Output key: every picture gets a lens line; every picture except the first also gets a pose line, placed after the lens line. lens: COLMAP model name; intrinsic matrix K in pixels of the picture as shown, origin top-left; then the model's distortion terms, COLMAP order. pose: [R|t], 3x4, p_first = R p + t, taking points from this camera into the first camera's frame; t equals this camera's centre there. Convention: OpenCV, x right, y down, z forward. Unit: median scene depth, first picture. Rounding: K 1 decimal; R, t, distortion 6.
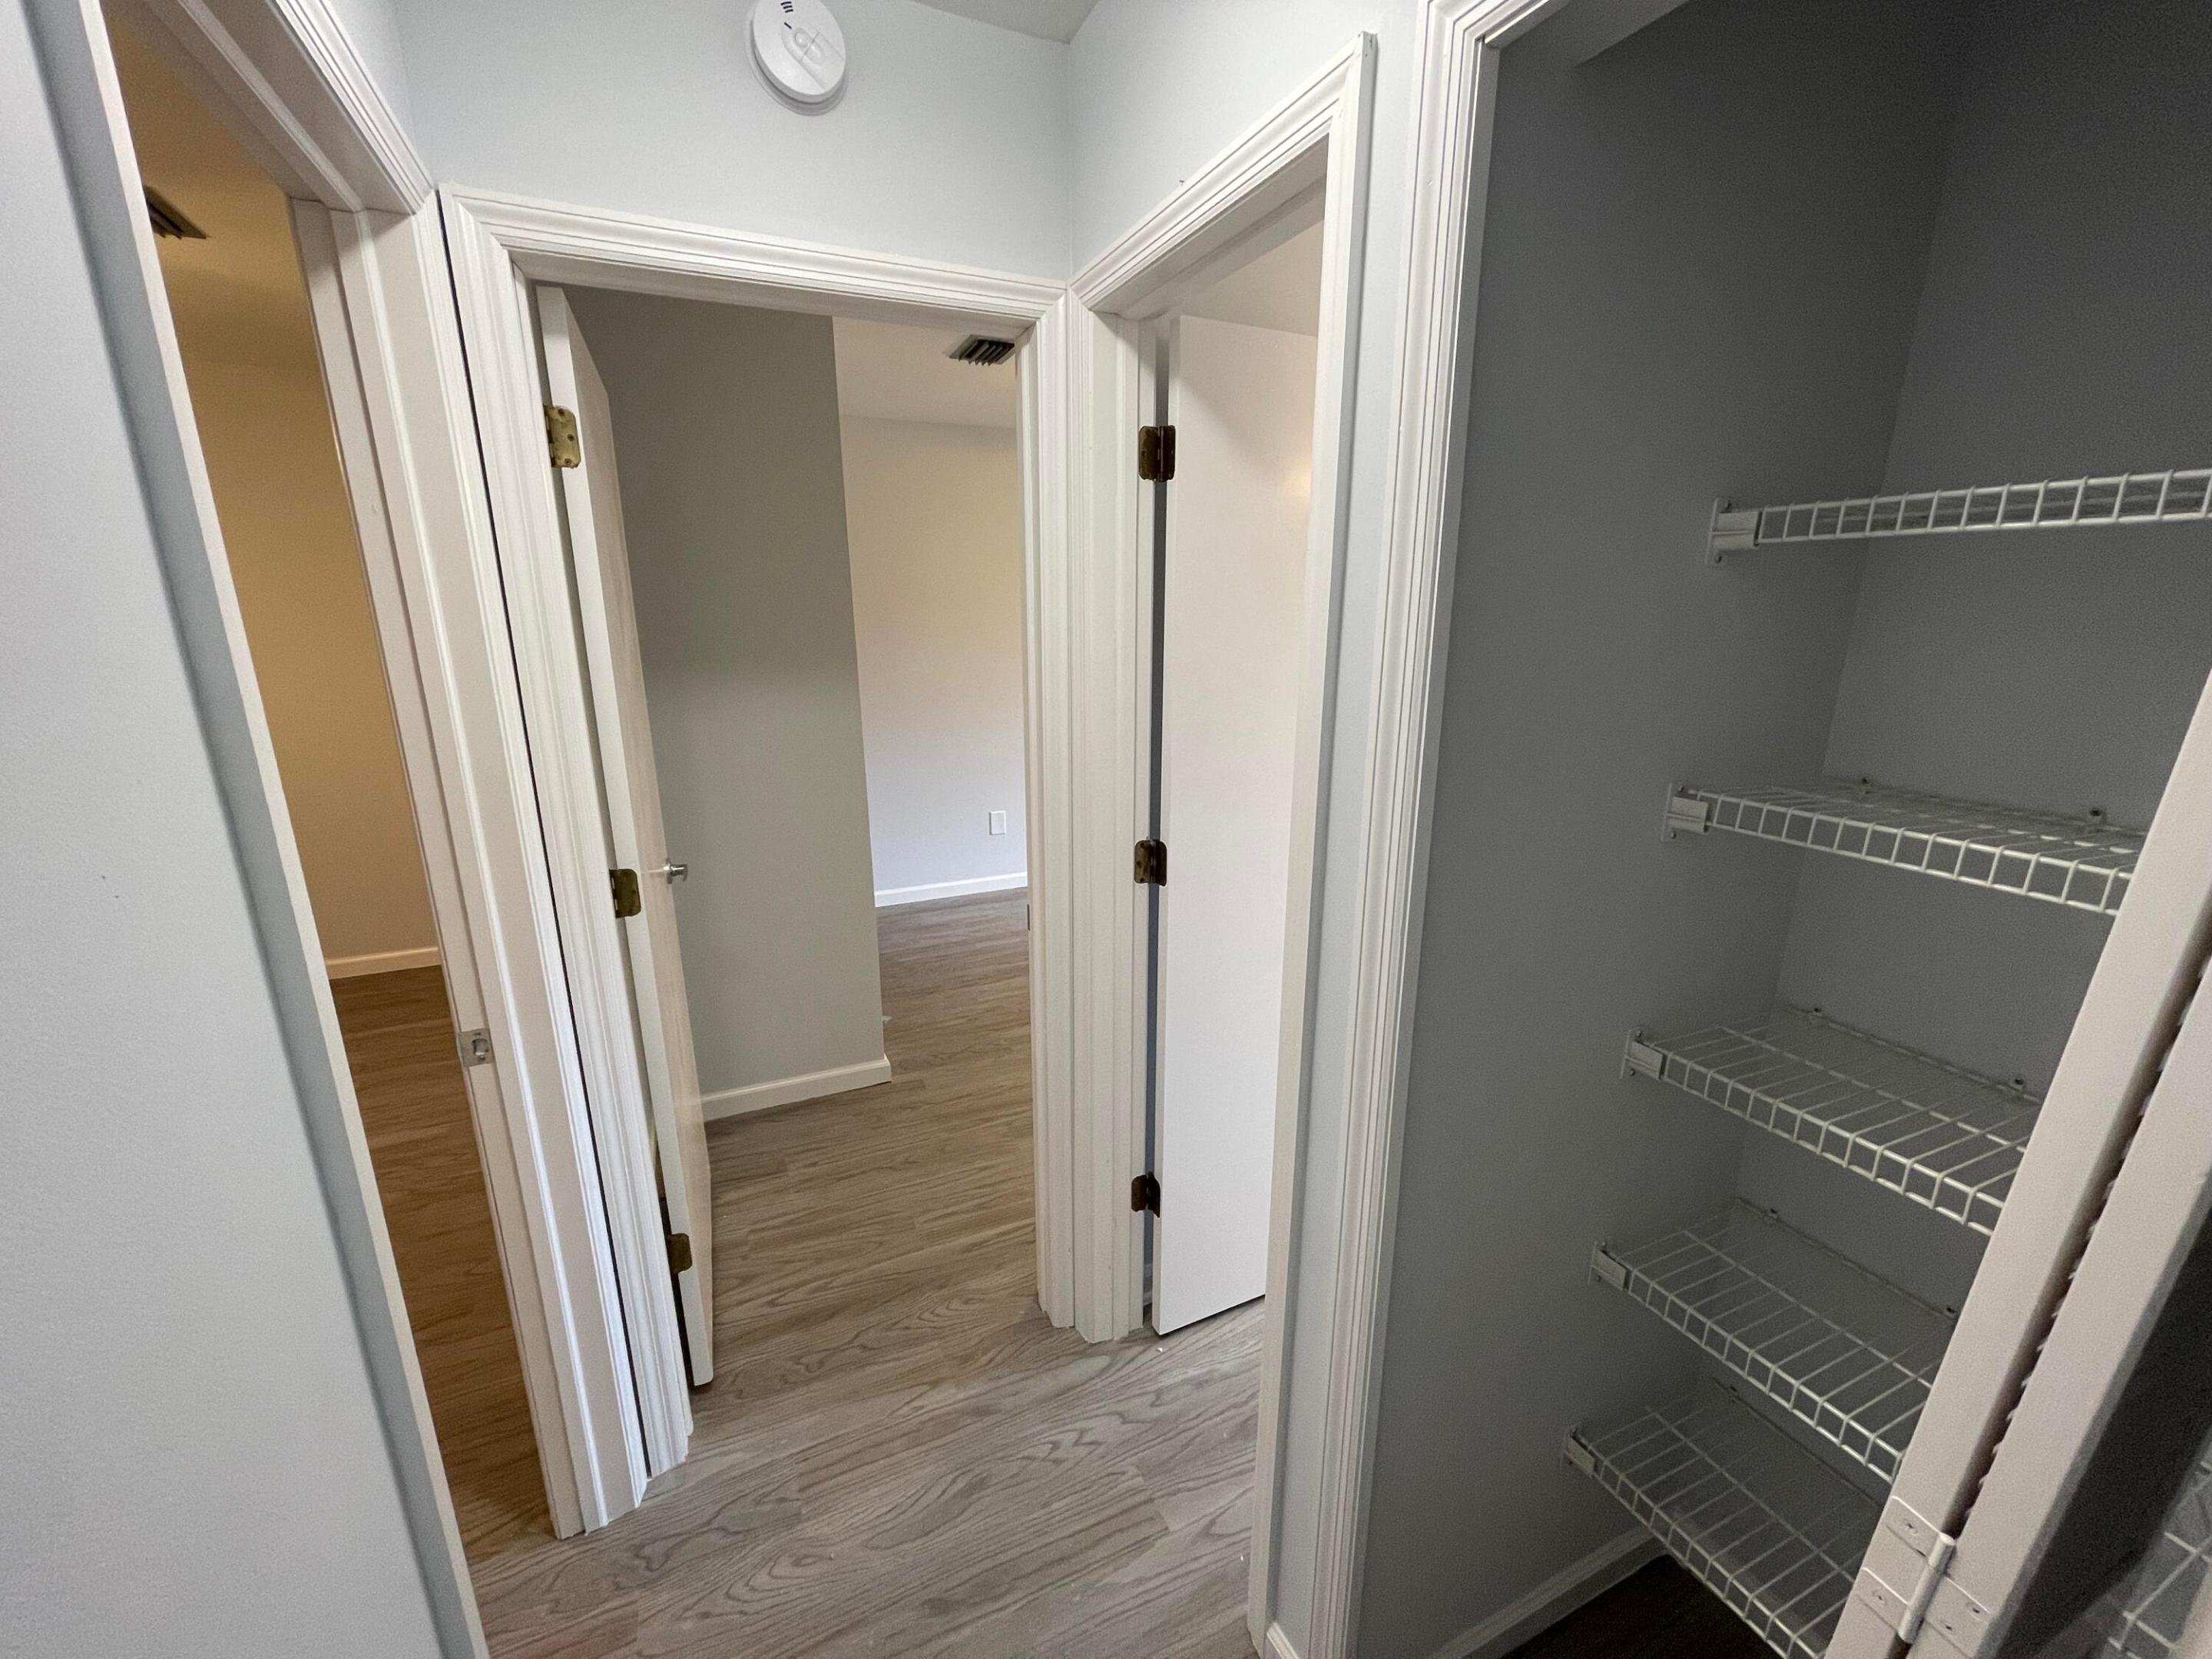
lens RADIAL K [[904.0, 0, 1102.8], [0, 904.0, 843.5], [0, 0, 1]] dist [-0.000499, 0.000032]
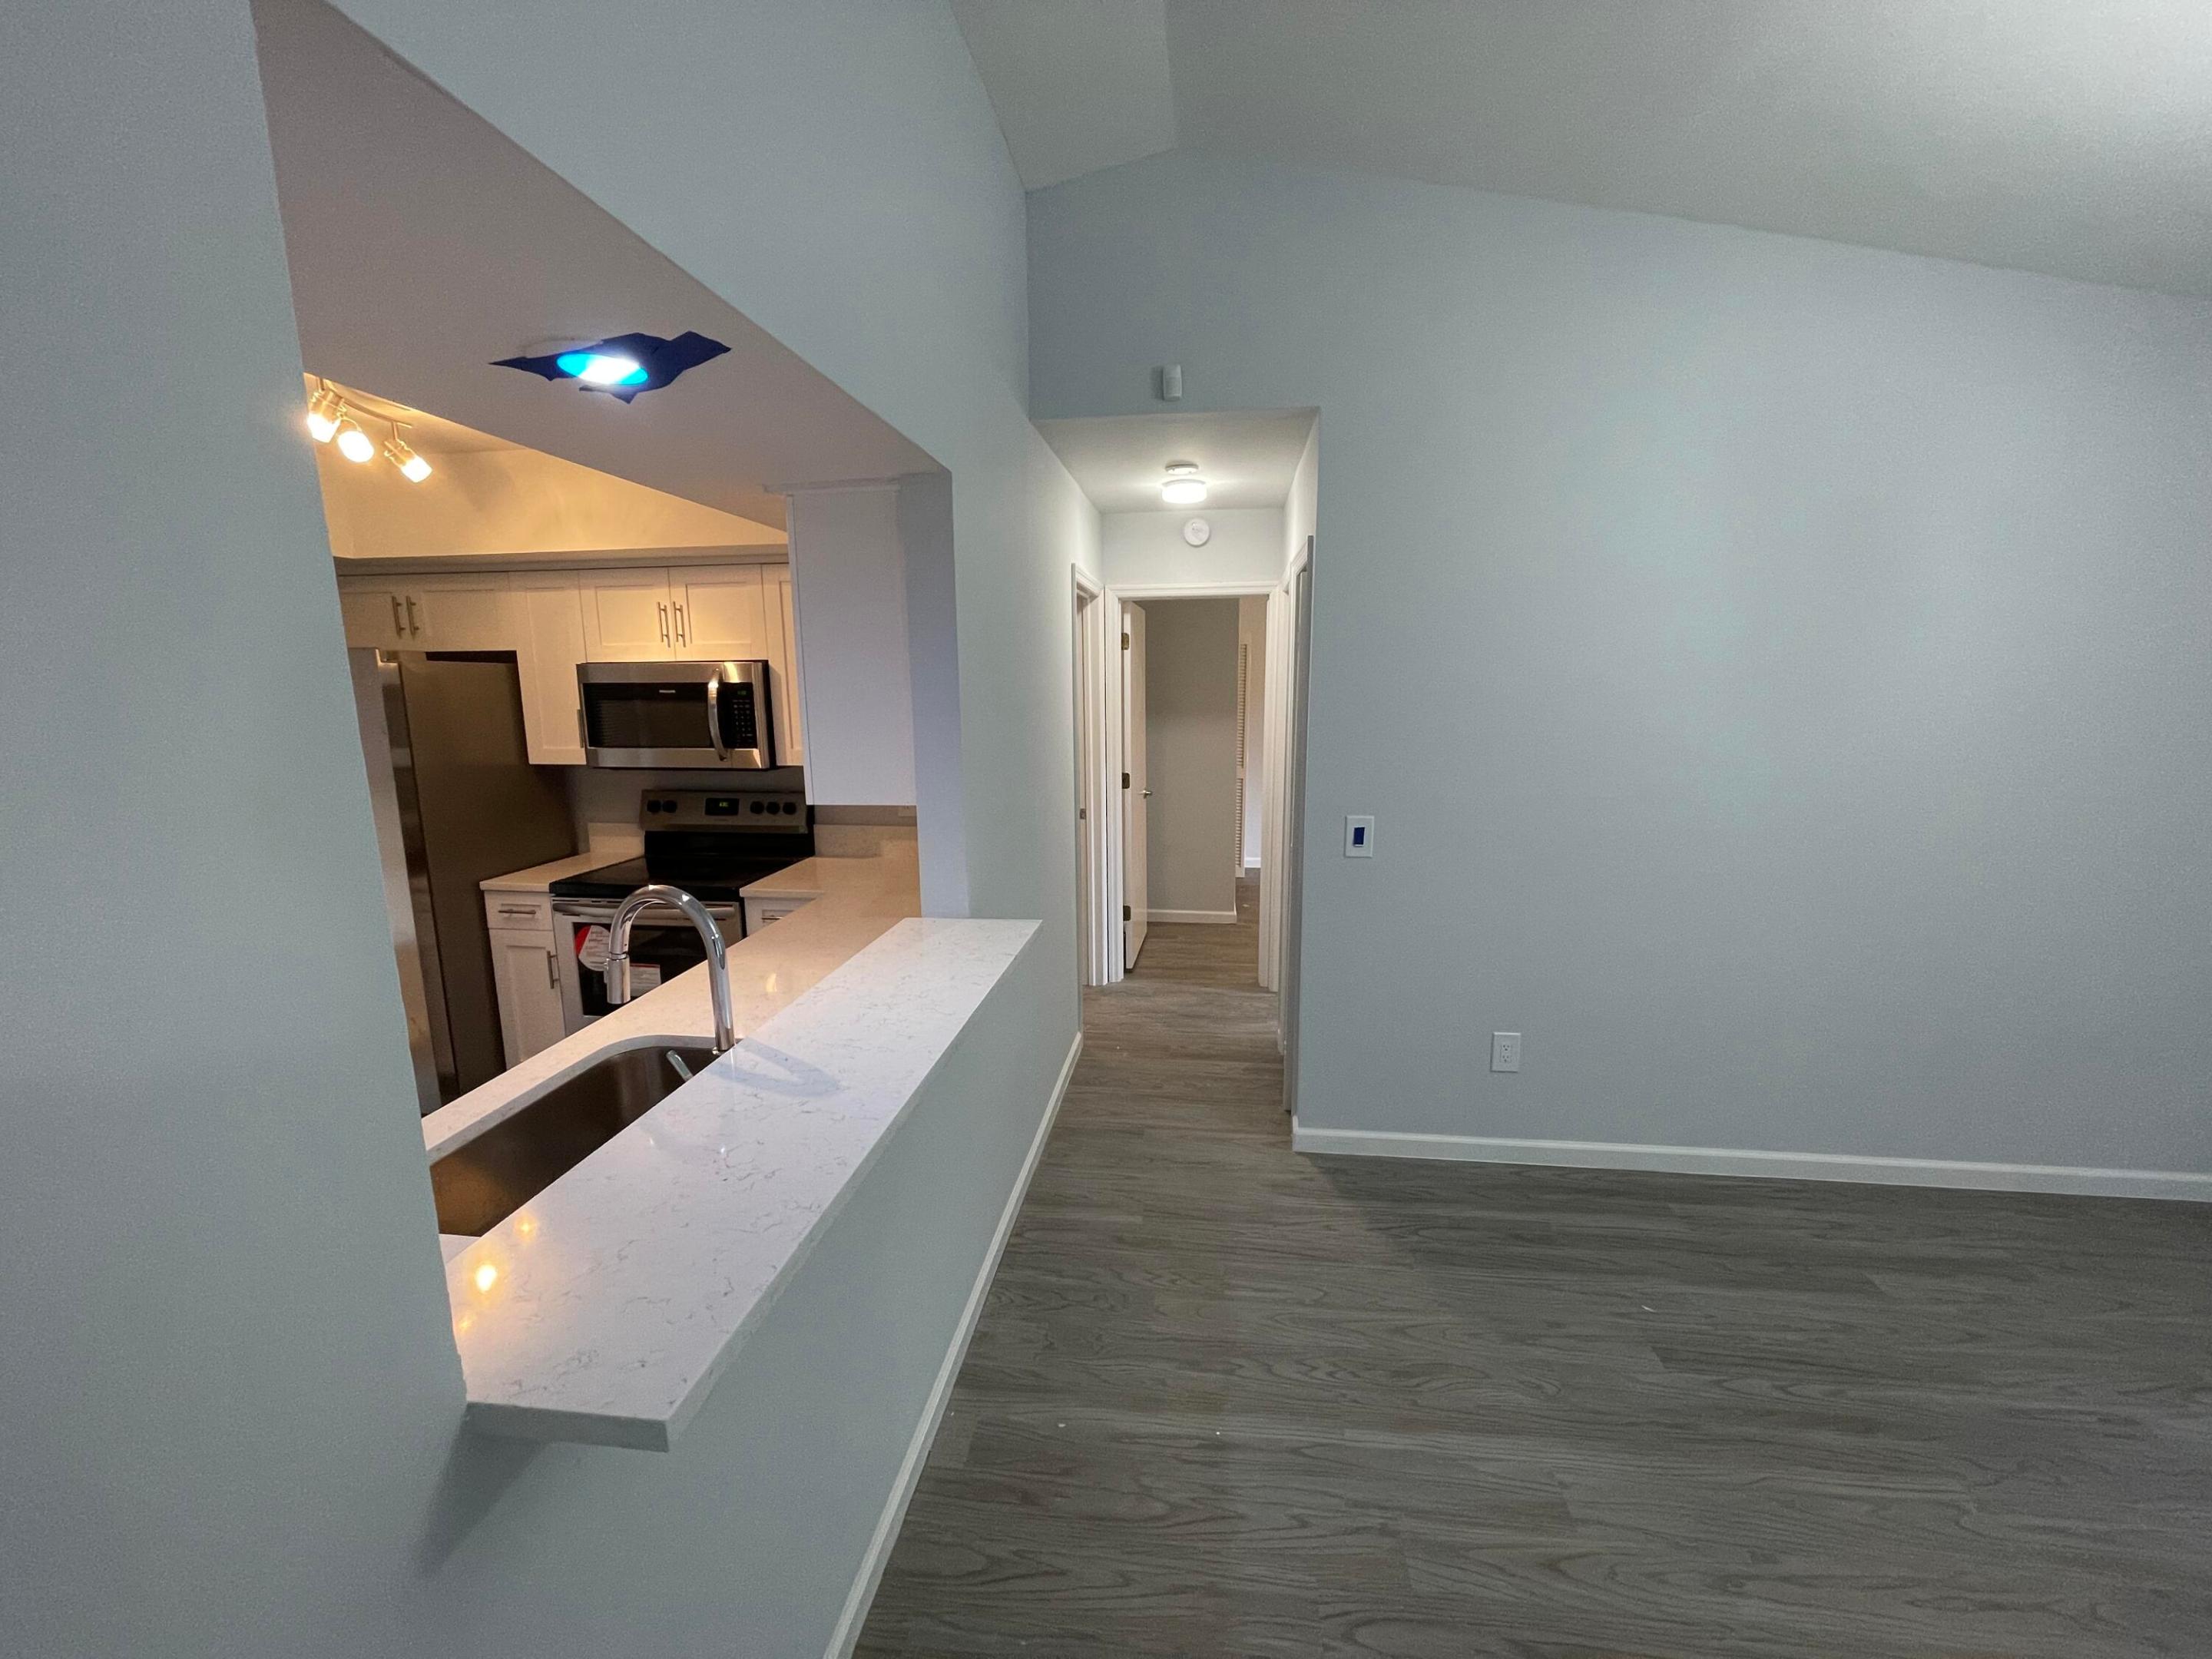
lens RADIAL K [[903.2, 0, 1099.0], [0, 903.2, 834.6], [0, 0, 1]] dist [-0.000819, 0.000003]
pose [[0.846362, 0.083945, -0.525952, 1.016903], [-0.126233, 0.990981, -0.044969, 0.382218], [0.517433, 0.104453, 0.849325, -1.623277]]
